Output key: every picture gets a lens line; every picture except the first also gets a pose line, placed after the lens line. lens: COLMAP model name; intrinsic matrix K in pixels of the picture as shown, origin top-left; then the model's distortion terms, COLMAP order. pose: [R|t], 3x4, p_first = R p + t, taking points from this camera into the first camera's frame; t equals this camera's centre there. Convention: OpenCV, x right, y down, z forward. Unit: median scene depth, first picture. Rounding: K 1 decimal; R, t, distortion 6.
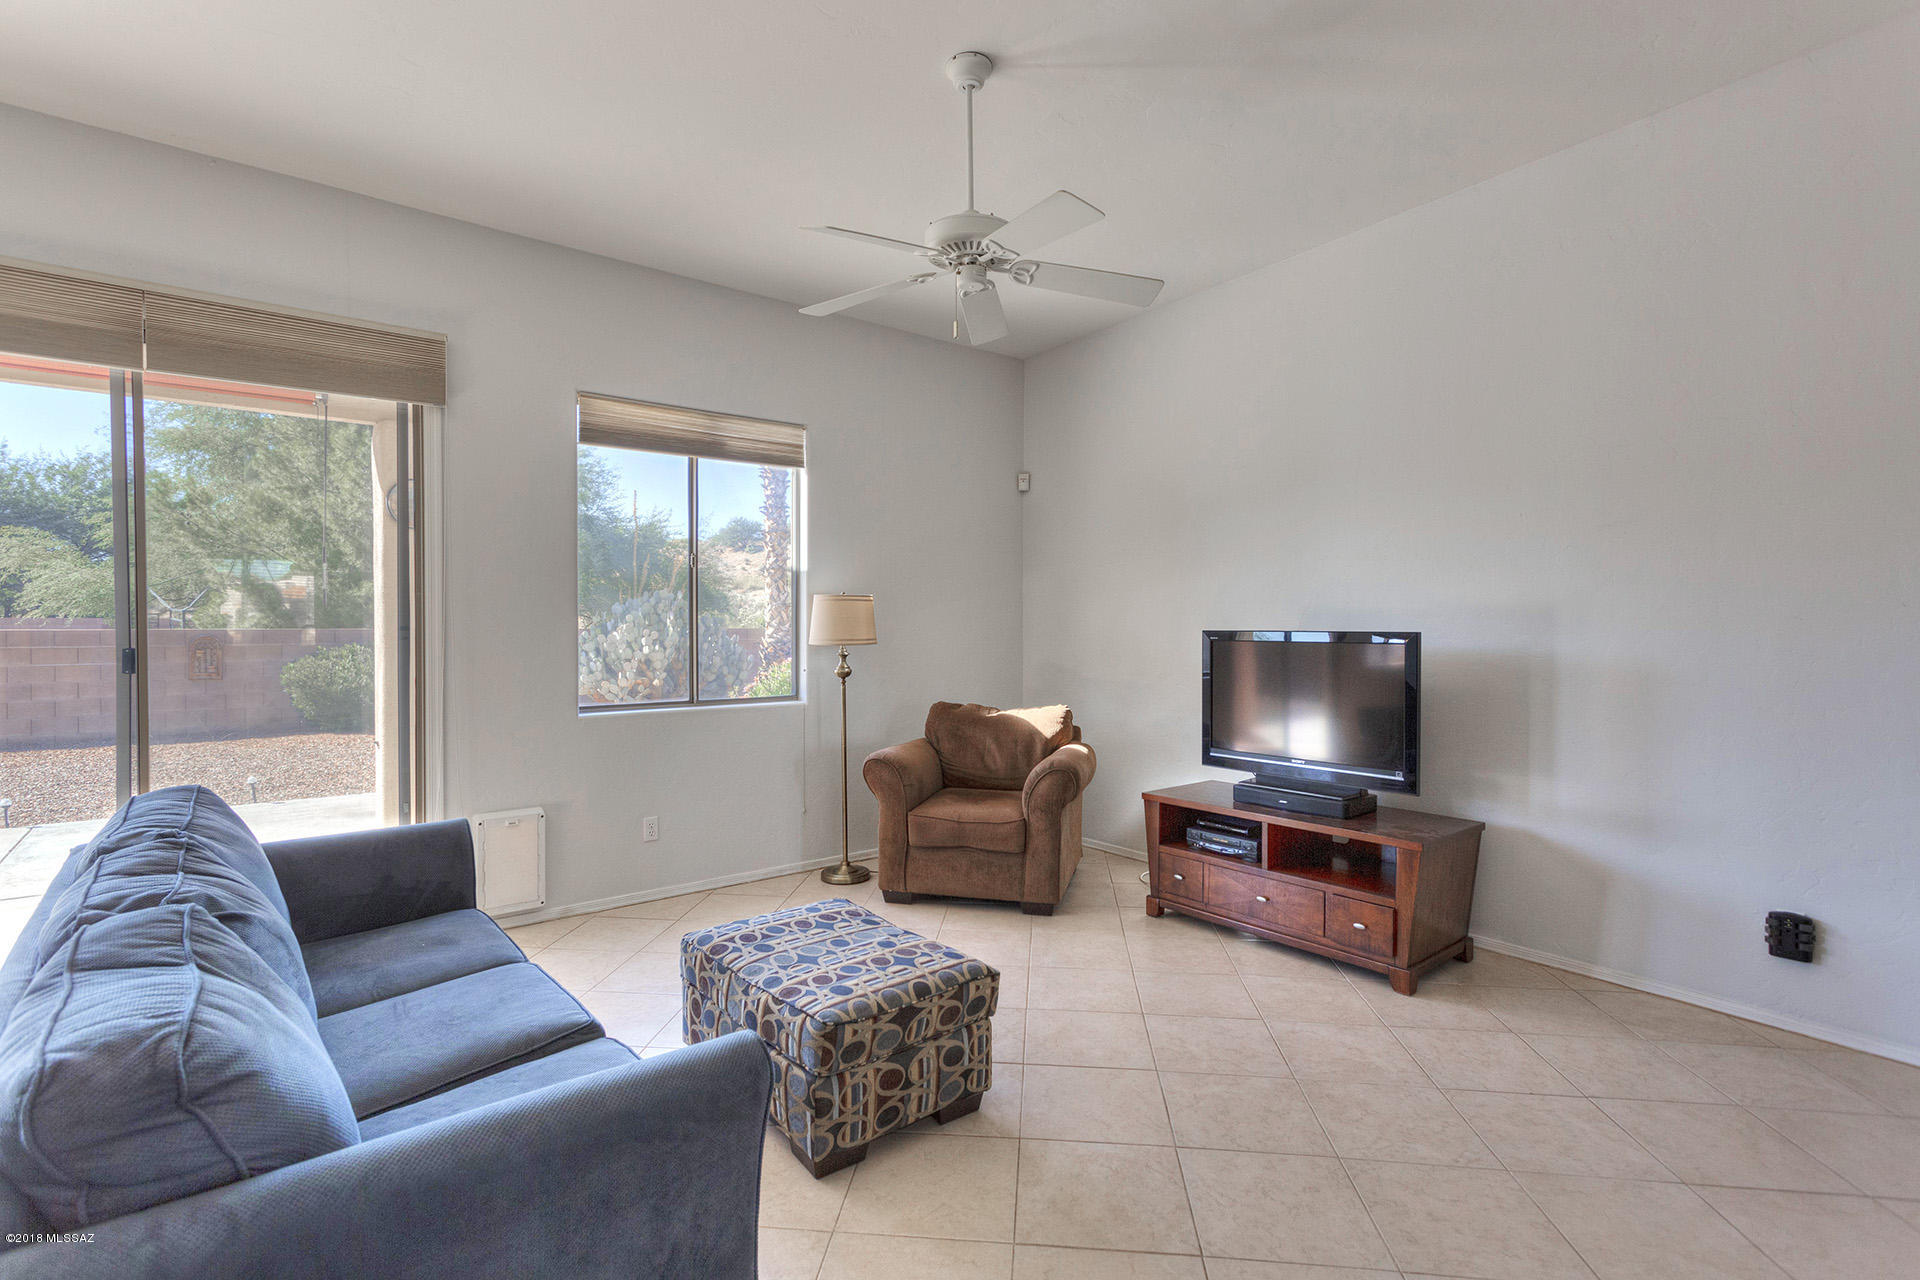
lens RADIAL K [[912.7, 0, 960.0], [0, 912.7, 640.0], [0, 0, 1]] dist [0.005120, 0.000834]
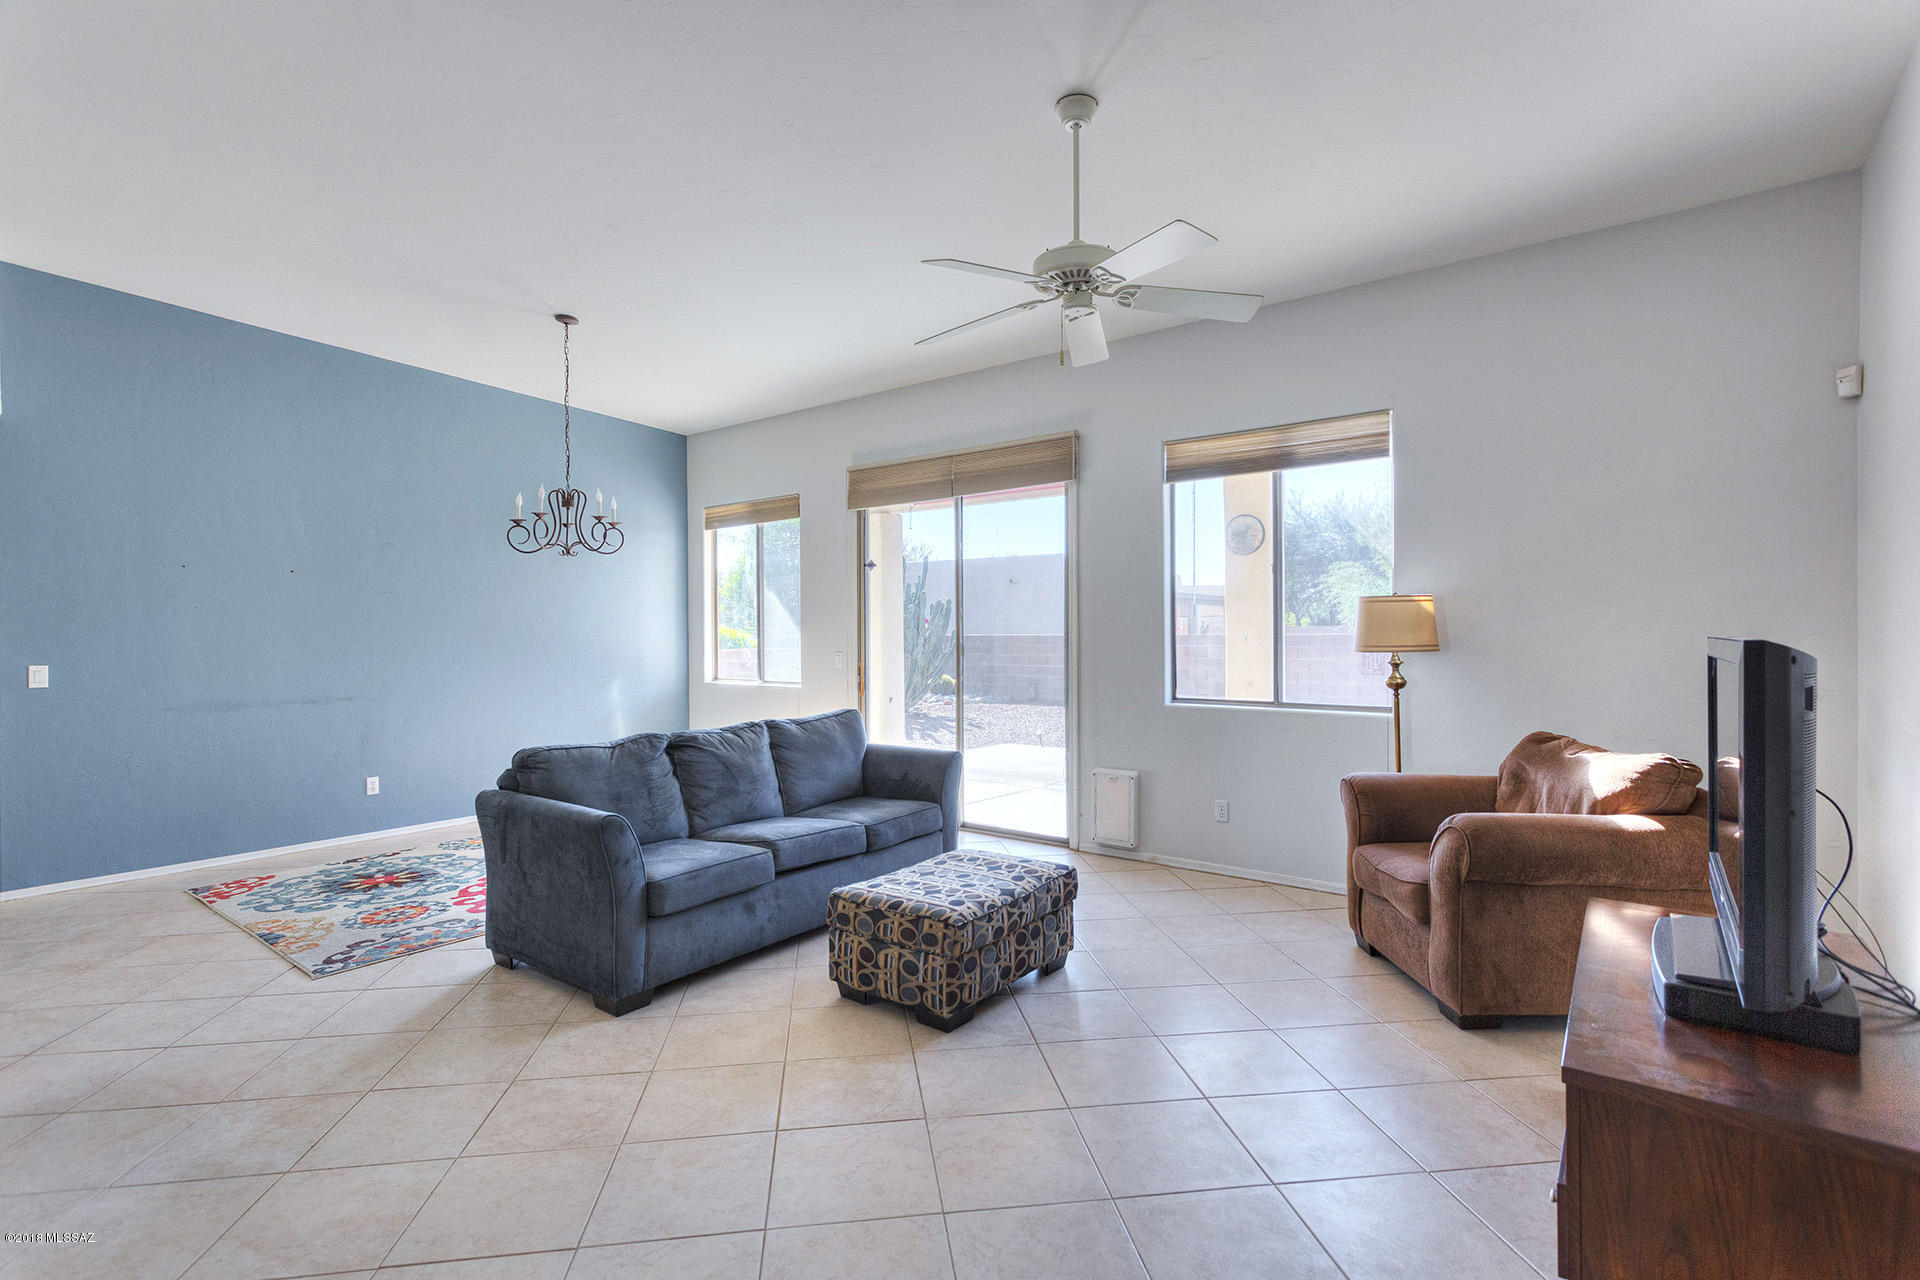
lens RADIAL K [[896.1, 0, 940.1], [0, 896.1, 636.9], [0, 0, 1]] dist [-0.000202, 0.000186]
pose [[0.227310, 0.003432, -0.973816, 0.759259], [-0.012407, 0.999923, 0.000628, -0.005225], [0.973743, 0.011939, 0.227335, 0.466768]]
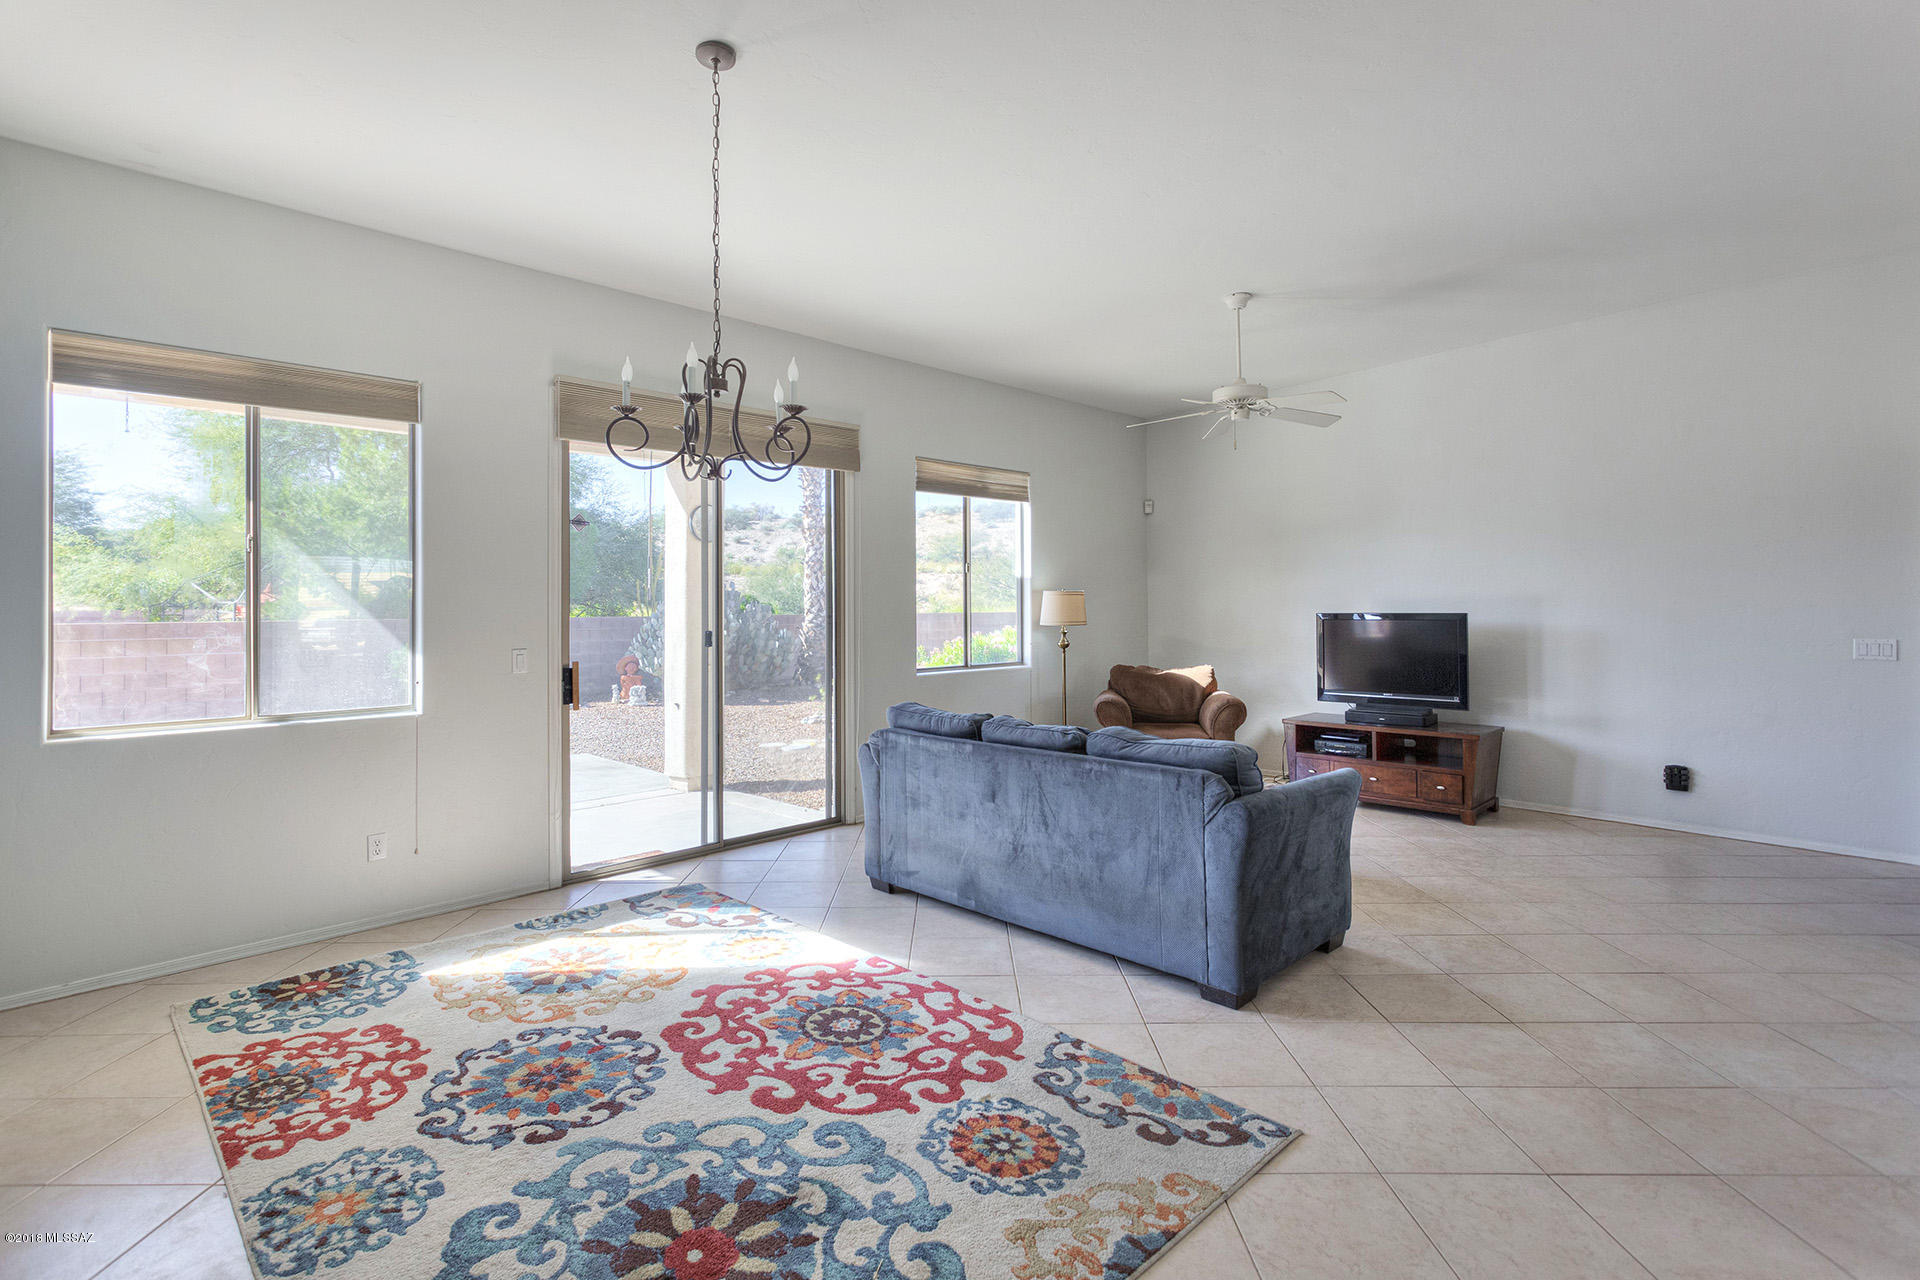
lens RADIAL K [[920.6, 0, 967.2], [0, 920.6, 596.9], [0, 0, 1]] dist [0.011204, 0.000266]
pose [[0.994041, -0.007275, 0.108759, -0.543351], [0.010520, 0.999516, -0.029292, 0.001636], [-0.108493, 0.030262, 0.993636, -0.538809]]
